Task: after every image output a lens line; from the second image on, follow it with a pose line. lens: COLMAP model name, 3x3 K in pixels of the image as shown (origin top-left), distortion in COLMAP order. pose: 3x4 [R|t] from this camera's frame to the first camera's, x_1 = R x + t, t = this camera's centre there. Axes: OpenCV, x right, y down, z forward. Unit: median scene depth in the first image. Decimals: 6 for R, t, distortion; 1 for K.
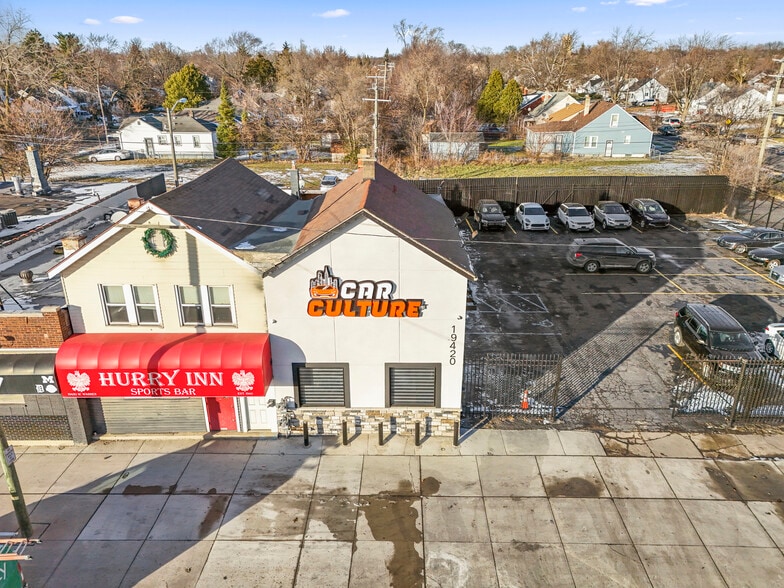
lens RADIAL K [[571.1, 0, 390.6], [0, 571.1, 293.1], [0, 0, 1]] dist [0.080023, -0.071614]
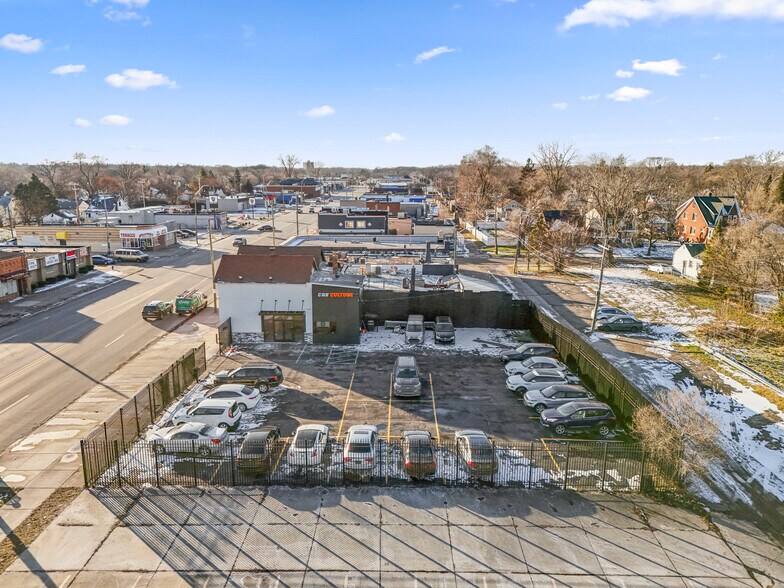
lens RADIAL K [[571.1, 0, 390.3], [0, 571.1, 286.4], [0, 0, 1]] dist [0.080023, -0.071614]
pose [[0.002864, 0.204198, -0.978925, 2.923329], [-0.374418, 0.907940, 0.188296, -0.871249], [0.927256, 0.365988, 0.079056, 1.505288]]
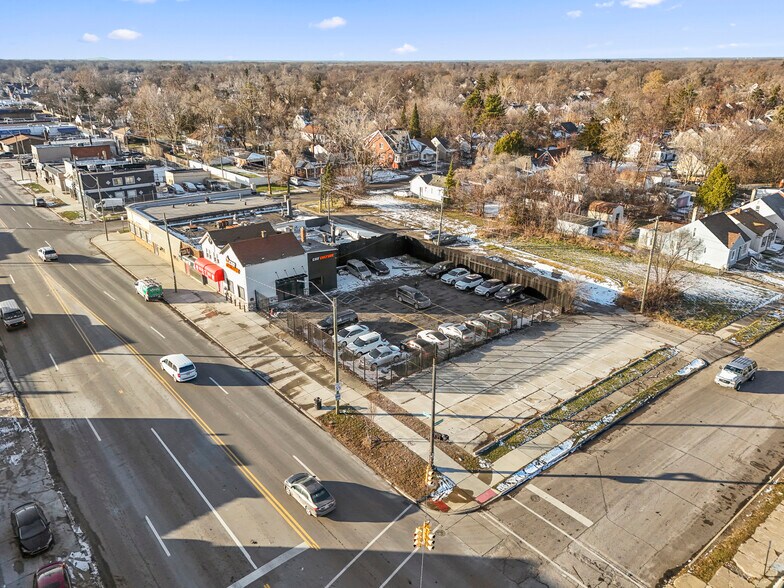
lens RADIAL K [[581.7, 0, 390.5], [0, 581.7, 297.9], [0, 0, 1]] dist [0.077888, -0.060192]
pose [[0.646513, 0.287531, -0.706645, 3.418589], [-0.286485, 0.949970, 0.124432, -0.568161], [0.707069, 0.121996, 0.696541, -0.979731]]
